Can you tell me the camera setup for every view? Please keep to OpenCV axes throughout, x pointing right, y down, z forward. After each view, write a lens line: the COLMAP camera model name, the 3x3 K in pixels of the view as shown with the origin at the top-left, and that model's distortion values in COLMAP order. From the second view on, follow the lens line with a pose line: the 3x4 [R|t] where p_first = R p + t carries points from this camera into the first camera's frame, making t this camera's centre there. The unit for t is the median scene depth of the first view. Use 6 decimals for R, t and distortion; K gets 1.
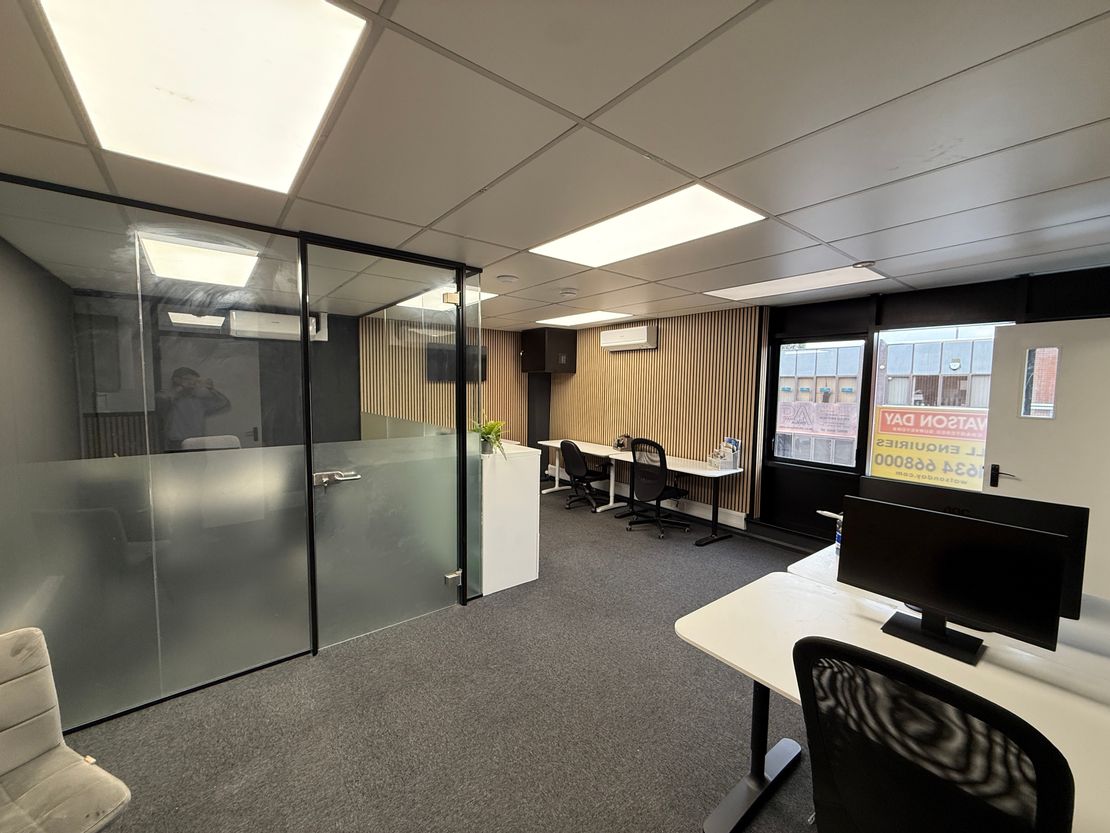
lens RADIAL K [[441.8, 0, 555.0], [0, 441.8, 416.5], [0, 0, 1]] dist [0.001058, 0.000154]
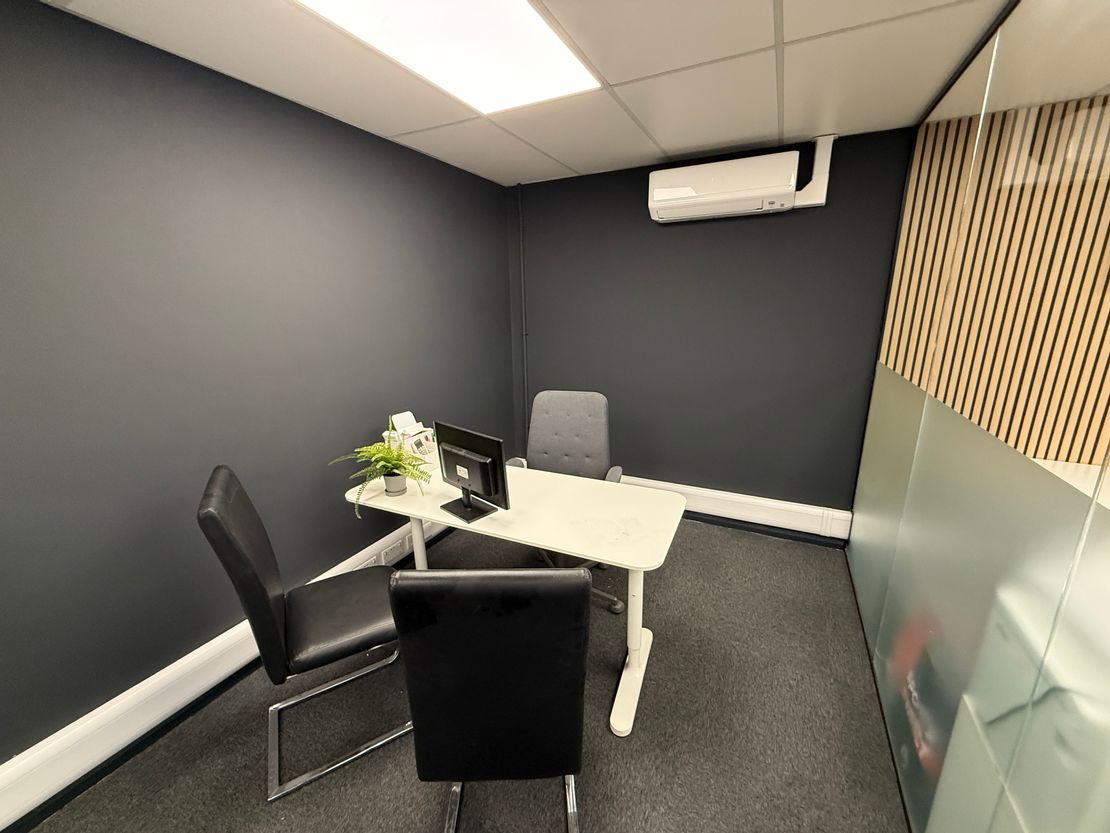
lens RADIAL K [[441.8, 0, 555.0], [0, 441.8, 416.5], [0, 0, 1]] dist [0.001058, 0.000154]
pose [[0.416993, 0.219075, -0.882113, -0.188992], [-0.047357, 0.974436, 0.219617, -0.044720], [0.907675, -0.049804, 0.416708, 0.582300]]
